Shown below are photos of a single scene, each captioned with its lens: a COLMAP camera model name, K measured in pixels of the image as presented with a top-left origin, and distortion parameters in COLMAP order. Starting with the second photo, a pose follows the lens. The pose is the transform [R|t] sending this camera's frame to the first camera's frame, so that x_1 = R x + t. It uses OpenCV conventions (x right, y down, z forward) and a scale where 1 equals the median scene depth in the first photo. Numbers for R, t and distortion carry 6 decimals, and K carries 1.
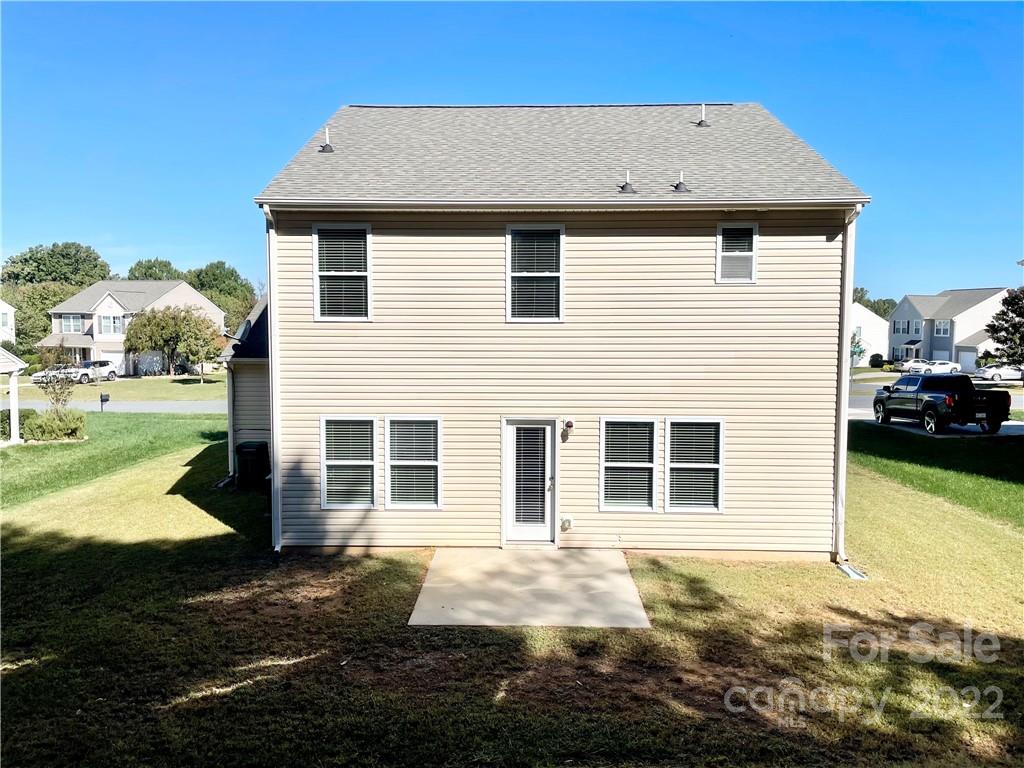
lens RADIAL K [[774.2, 0, 512.0], [0, 774.2, 384.0], [0, 0, 1]] dist [0.082930, -0.109015]
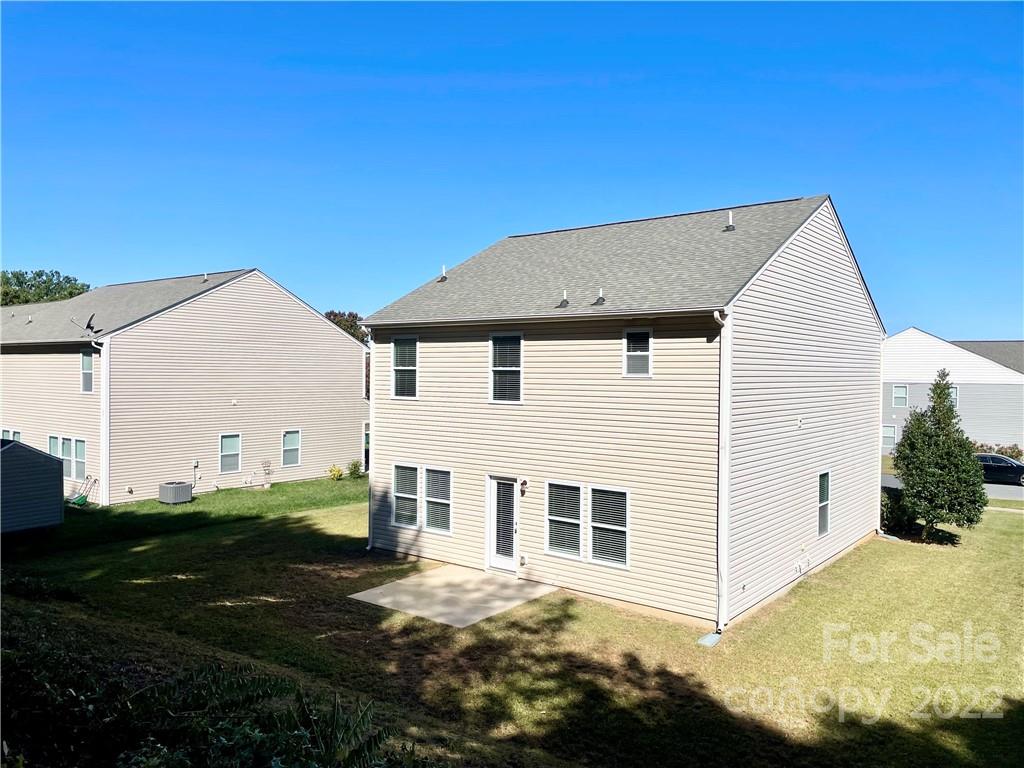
lens RADIAL K [[774.2, 0, 512.0], [0, 774.2, 384.0], [0, 0, 1]] dist [0.082930, -0.109015]
pose [[0.804786, 0.015919, -0.593351, 0.845860], [-0.062931, 0.996295, -0.058625, -0.036376], [0.590219, 0.084521, 0.802806, -0.078468]]
